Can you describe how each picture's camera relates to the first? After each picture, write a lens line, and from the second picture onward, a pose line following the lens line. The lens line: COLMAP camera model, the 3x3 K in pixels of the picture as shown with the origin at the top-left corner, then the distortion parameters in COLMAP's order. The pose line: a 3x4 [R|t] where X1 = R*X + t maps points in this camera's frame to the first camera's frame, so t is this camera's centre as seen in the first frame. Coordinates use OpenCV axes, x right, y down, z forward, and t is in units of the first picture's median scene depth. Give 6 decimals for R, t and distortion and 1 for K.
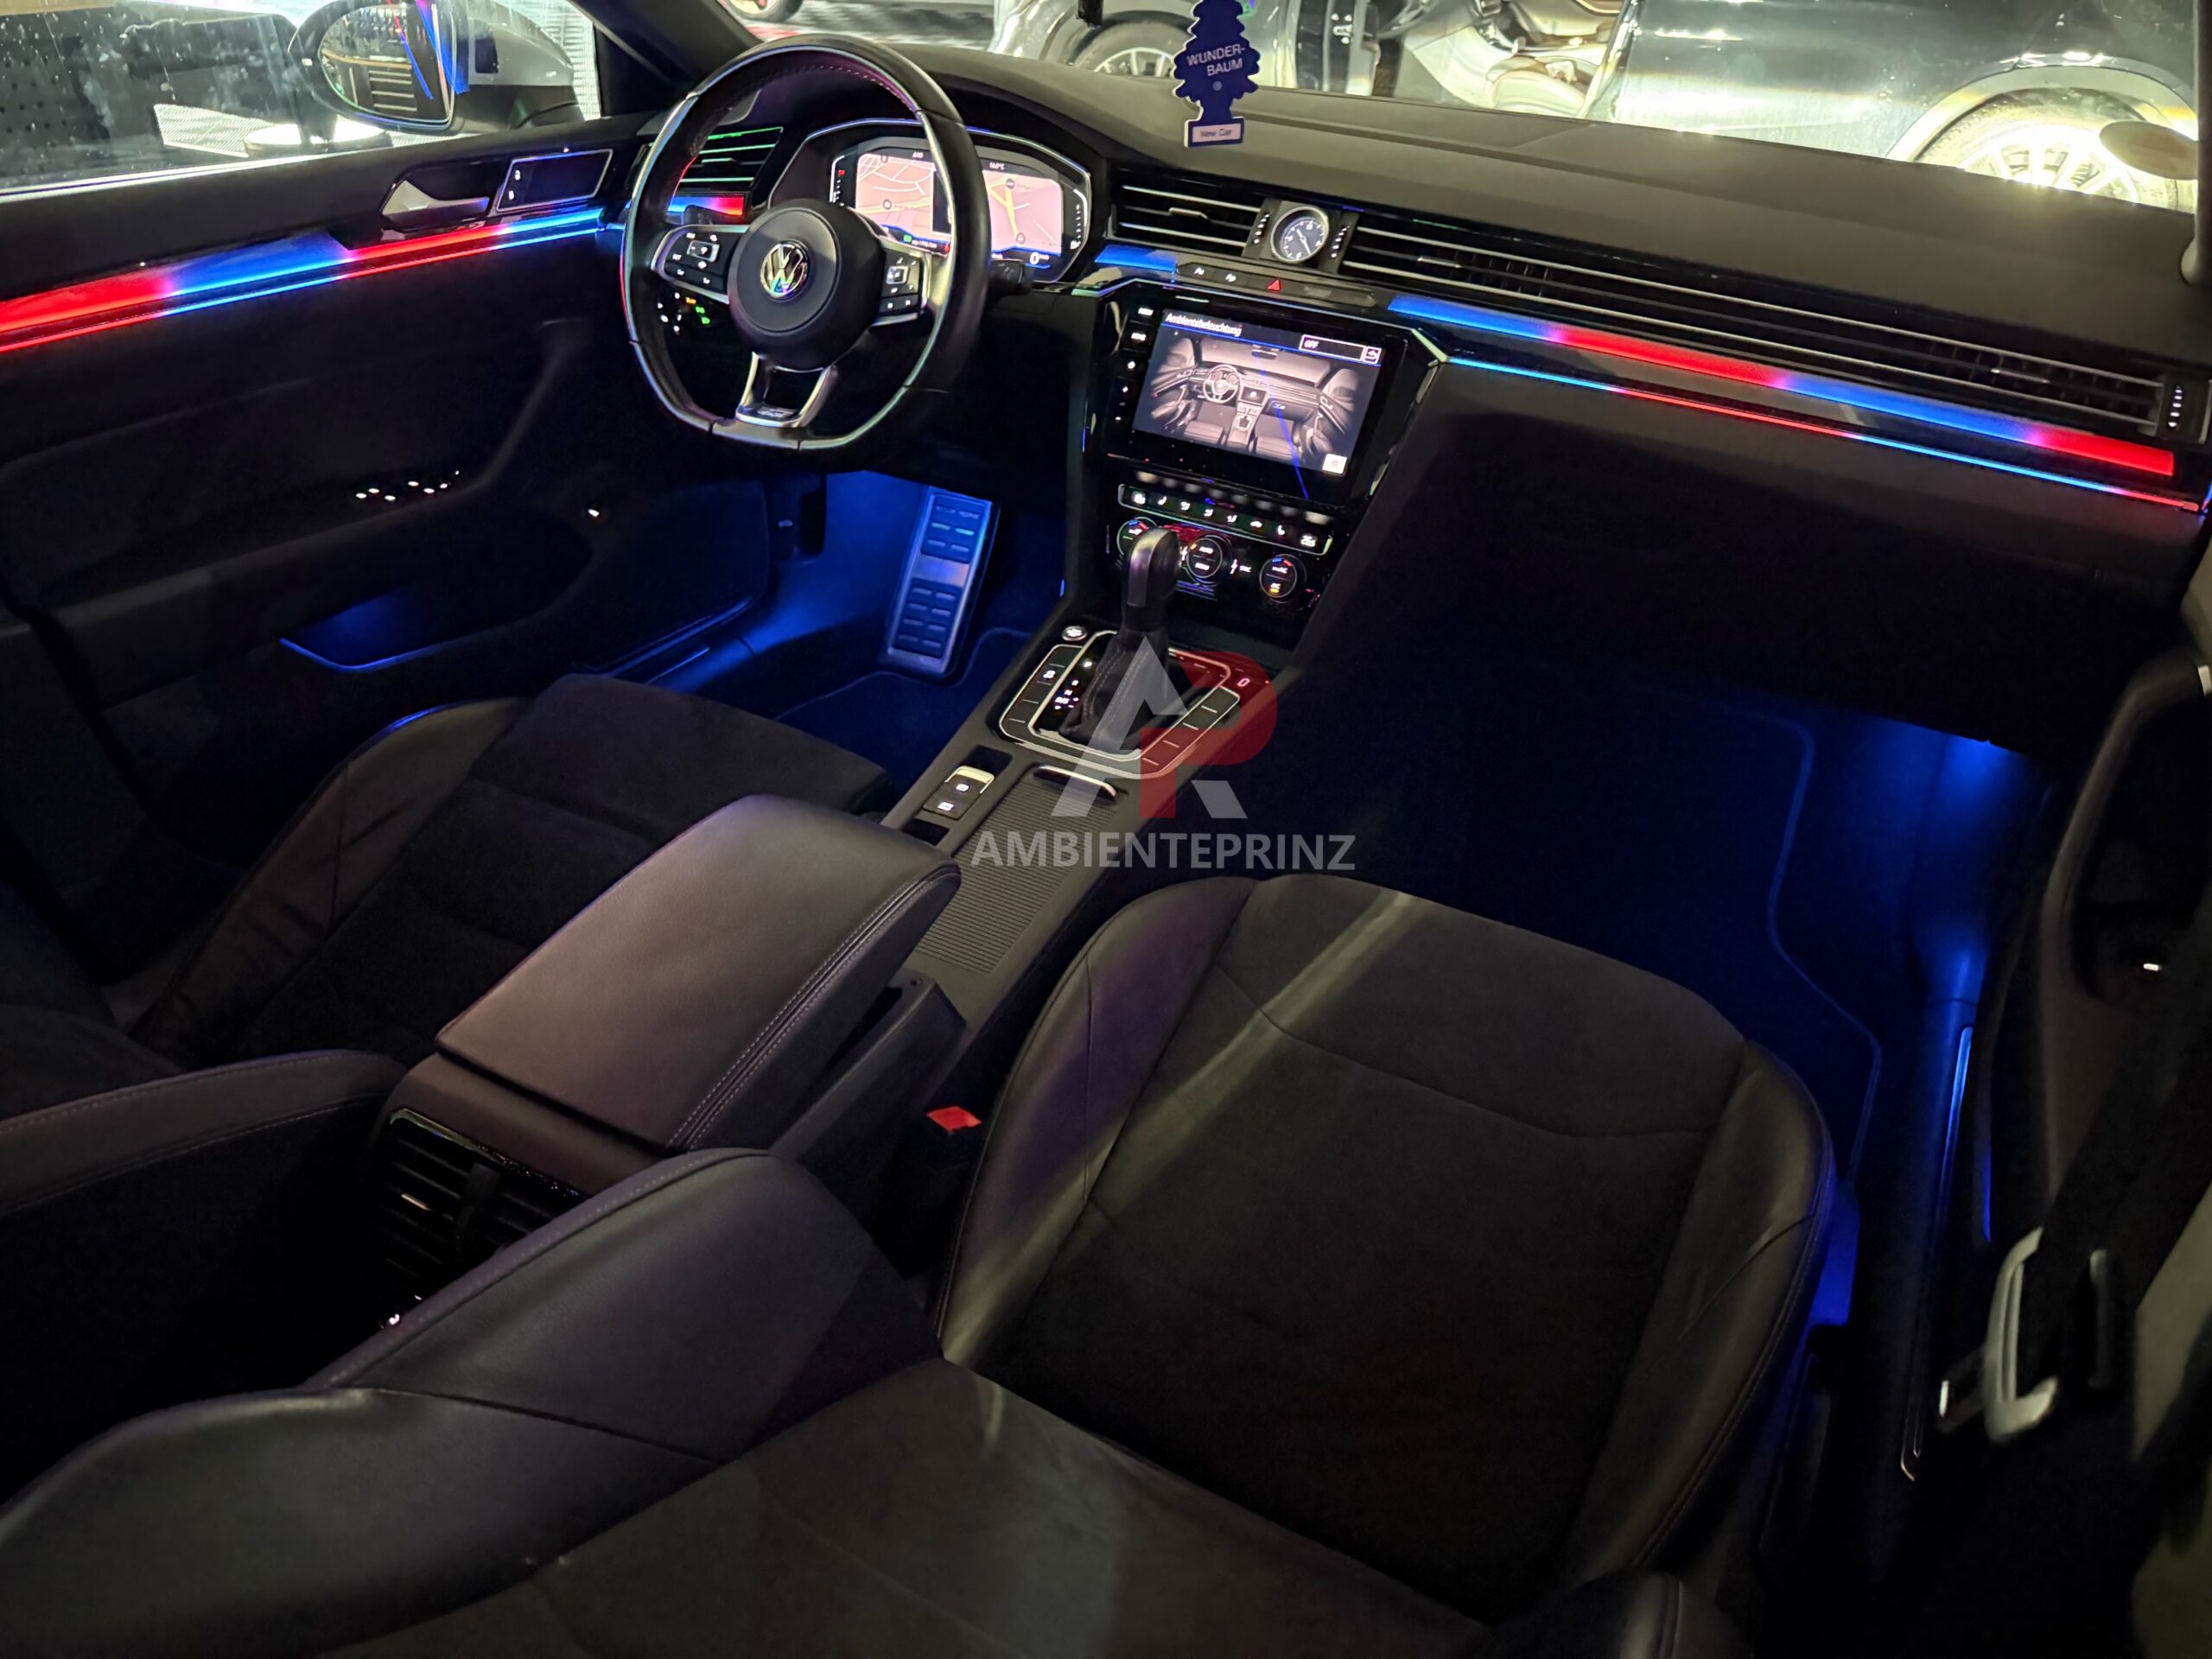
lens RADIAL K [[1557.1, 0, 1113.2], [0, 1557.1, 867.6], [0, 0, 1]] dist [0.066969, -0.080809]
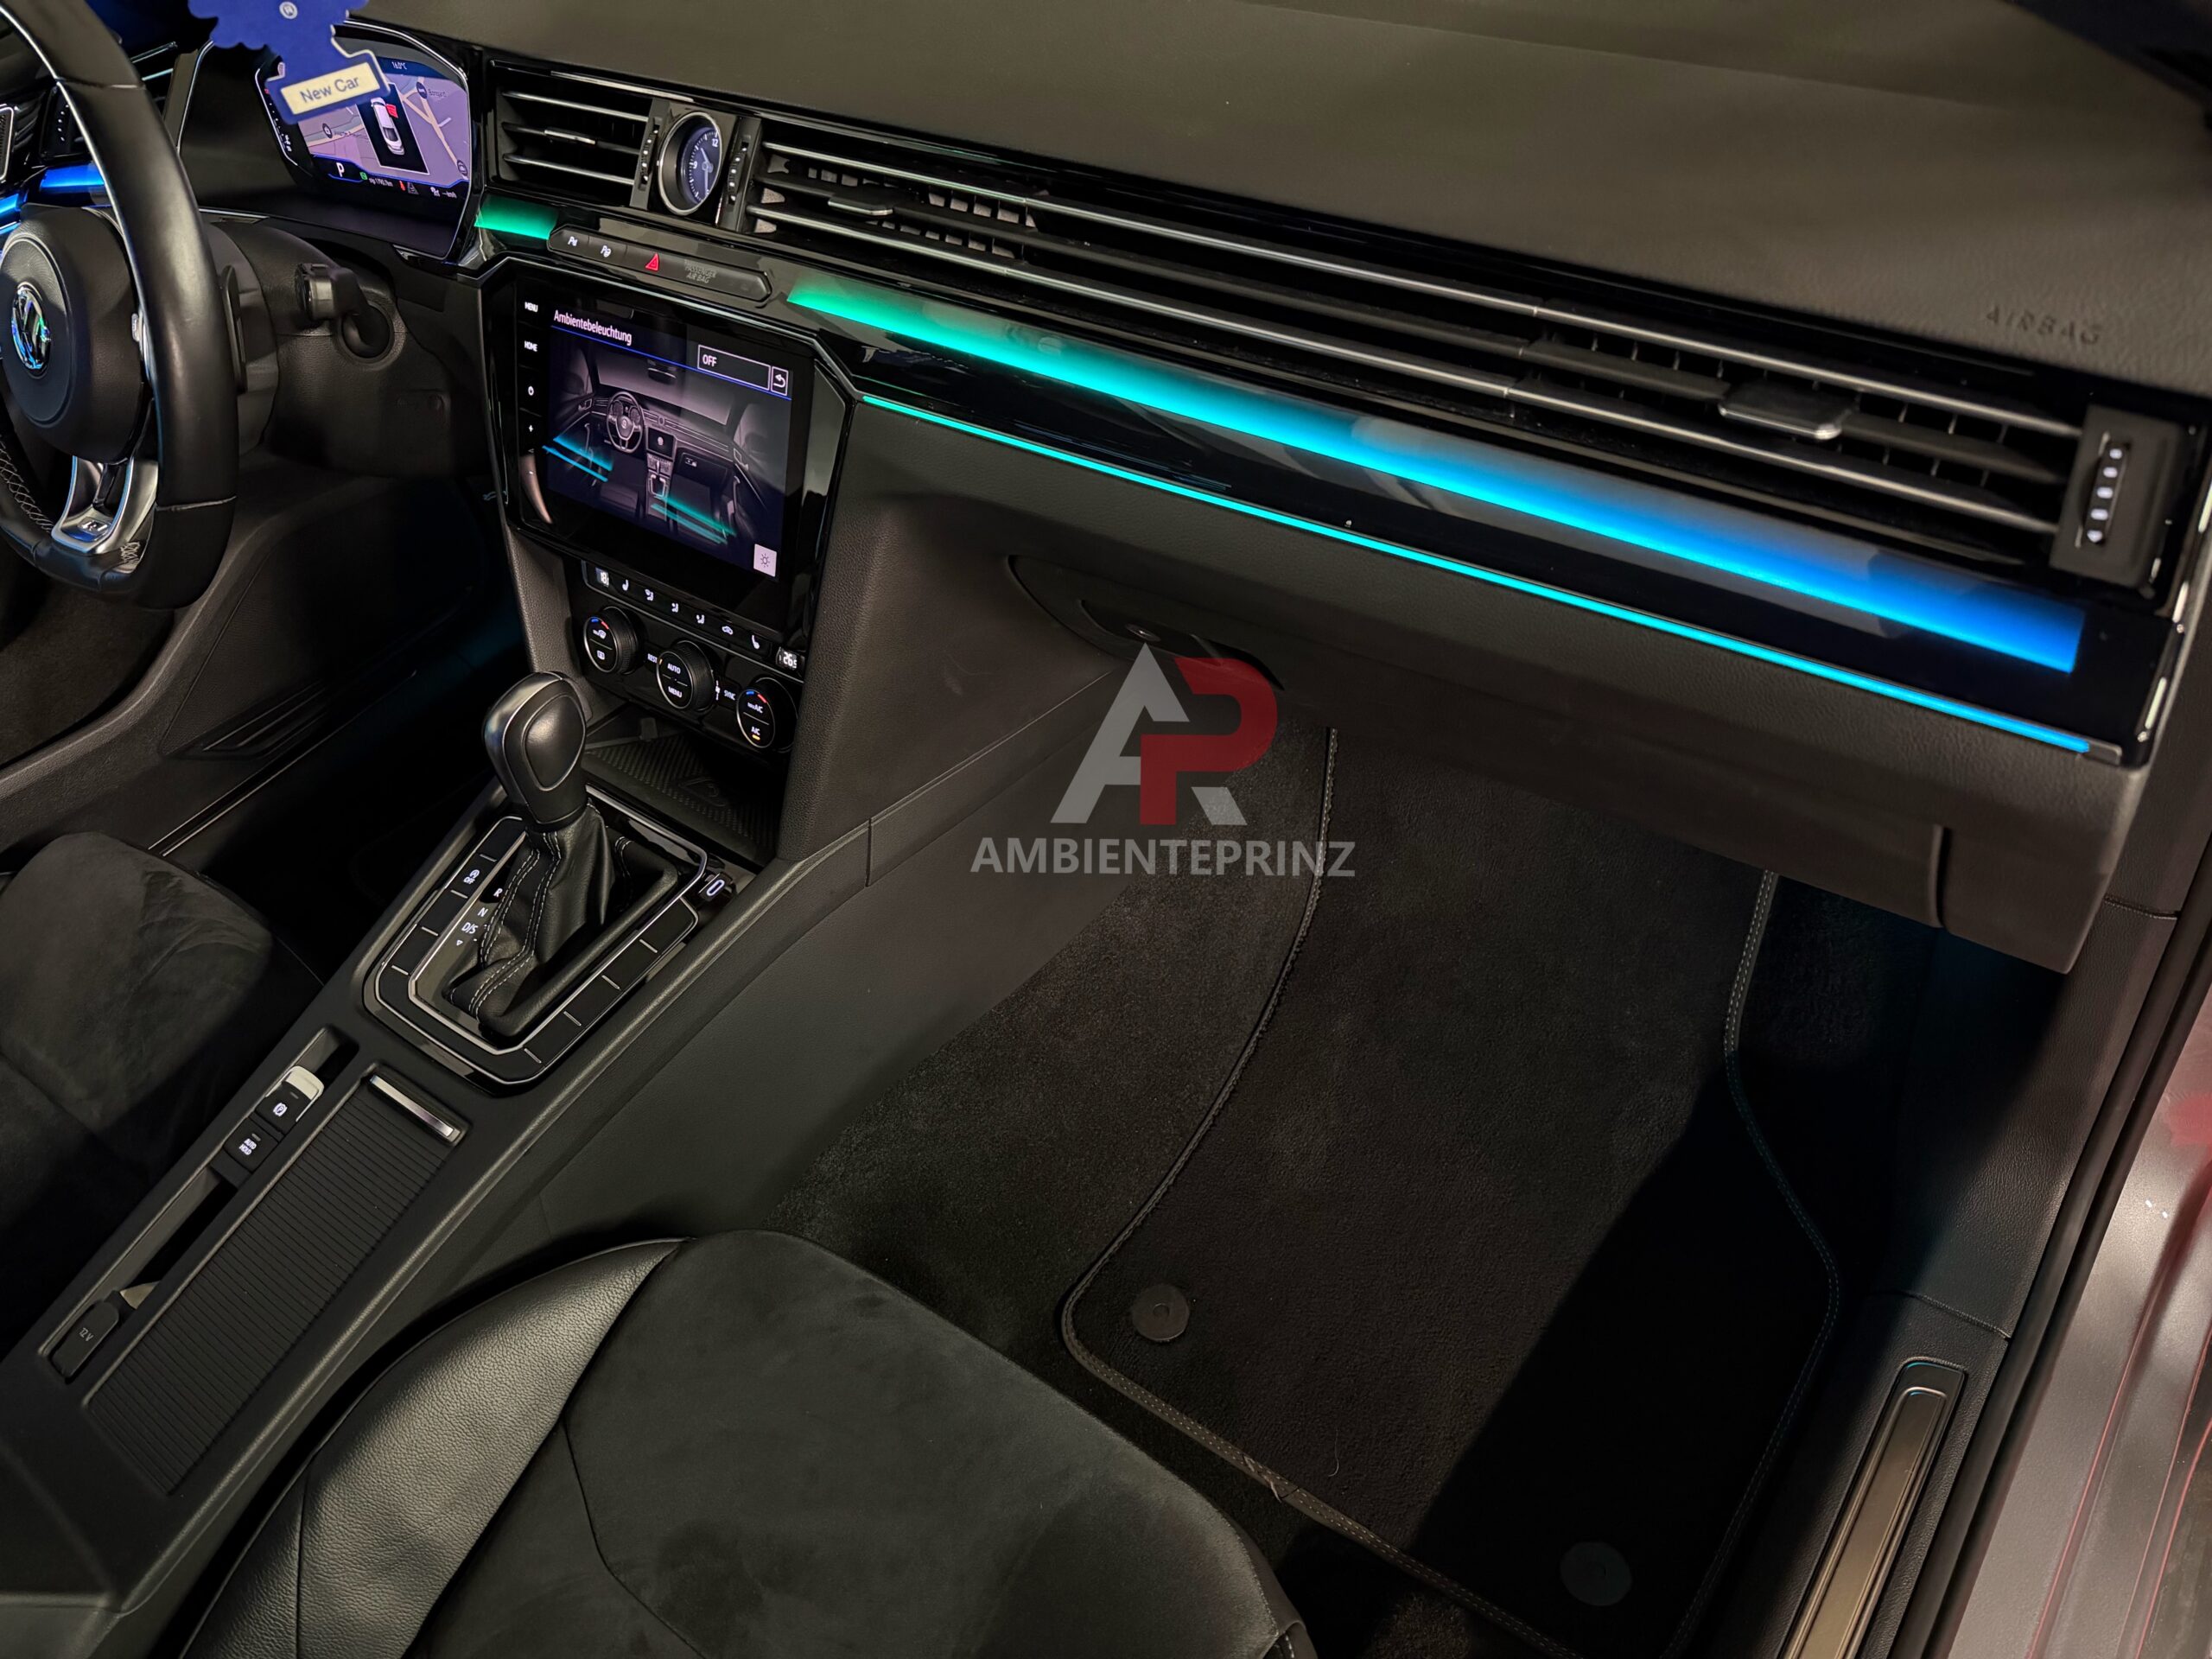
lens RADIAL K [[1488.6, 0, 1178.9], [0, 1488.6, 862.4], [0, 0, 1]] dist [0.043318, -0.105469]
pose [[0.979802, -0.044102, -0.195049, 0.397454], [0.086152, 0.973312, 0.212699, -0.244491], [0.180463, -0.225207, 0.957452, 0.420737]]
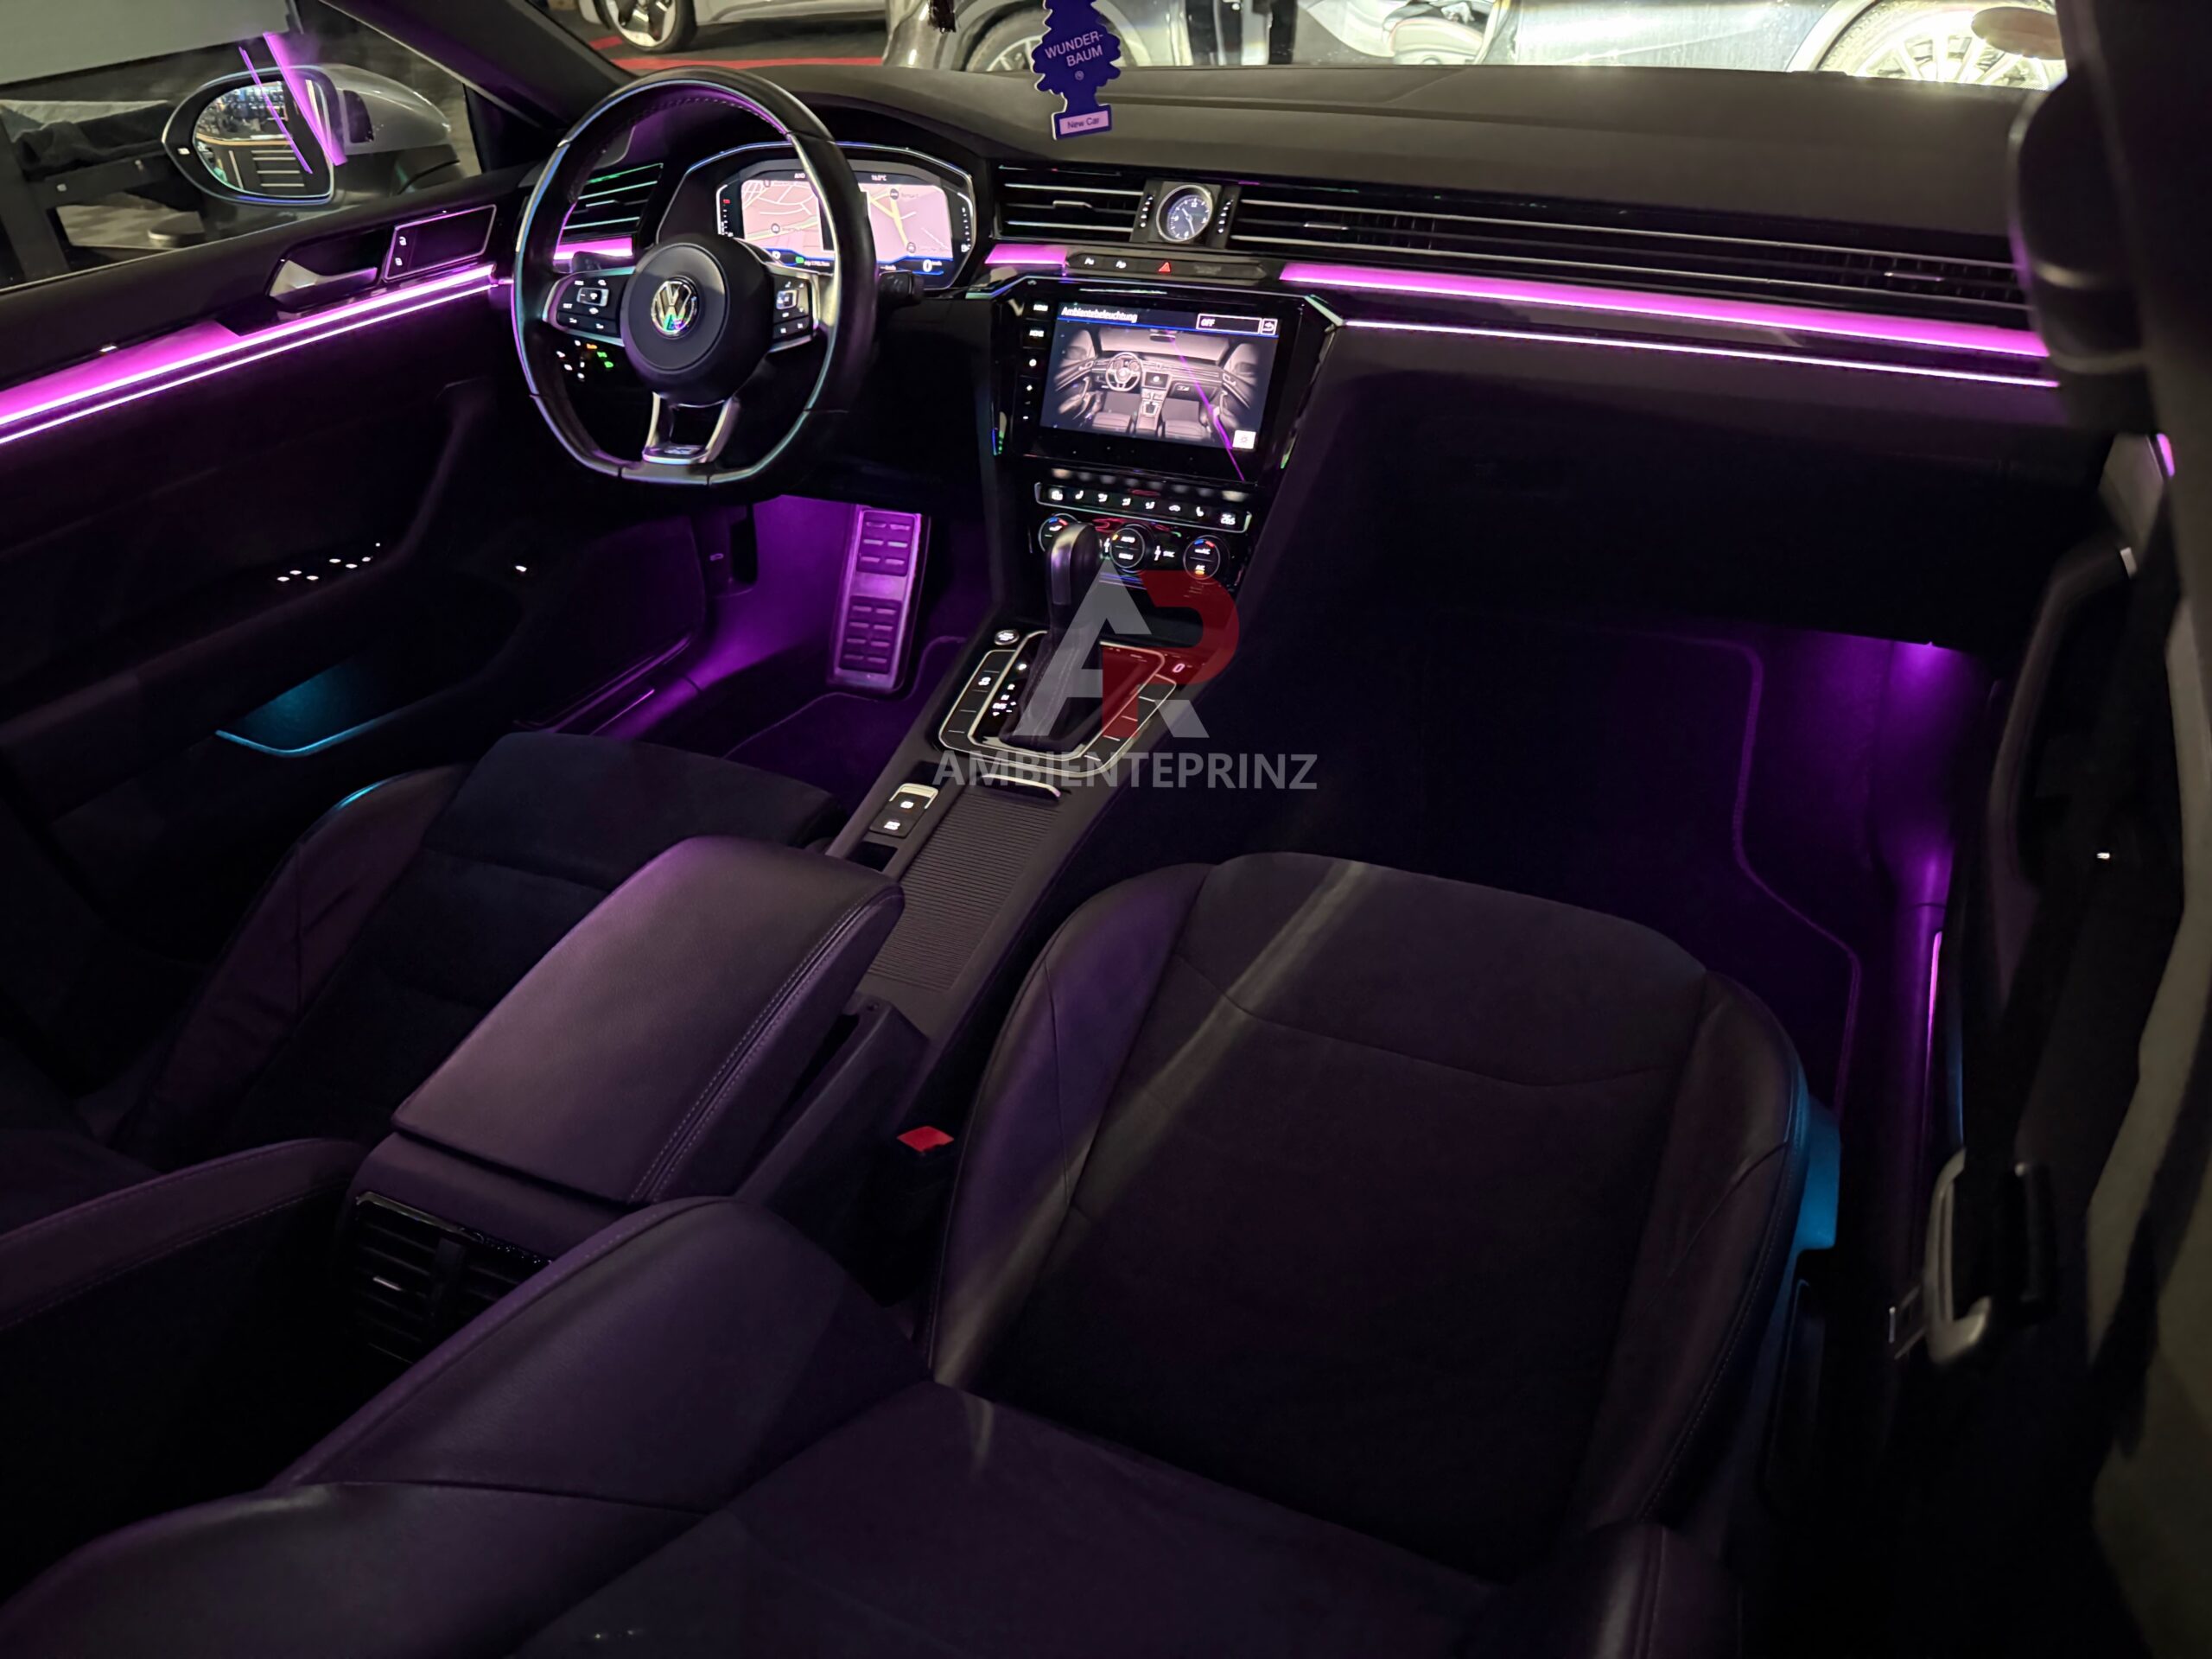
lens RADIAL K [[1559.1, 0, 1101.9], [0, 1559.1, 868.3], [0, 0, 1]] dist [0.062720, -0.077799]
pose [[0.993870, -0.110462, -0.004541, 0.024996], [0.110494, 0.993848, 0.007517, -0.004433], [0.003683, -0.007973, 0.999961, 0.001565]]
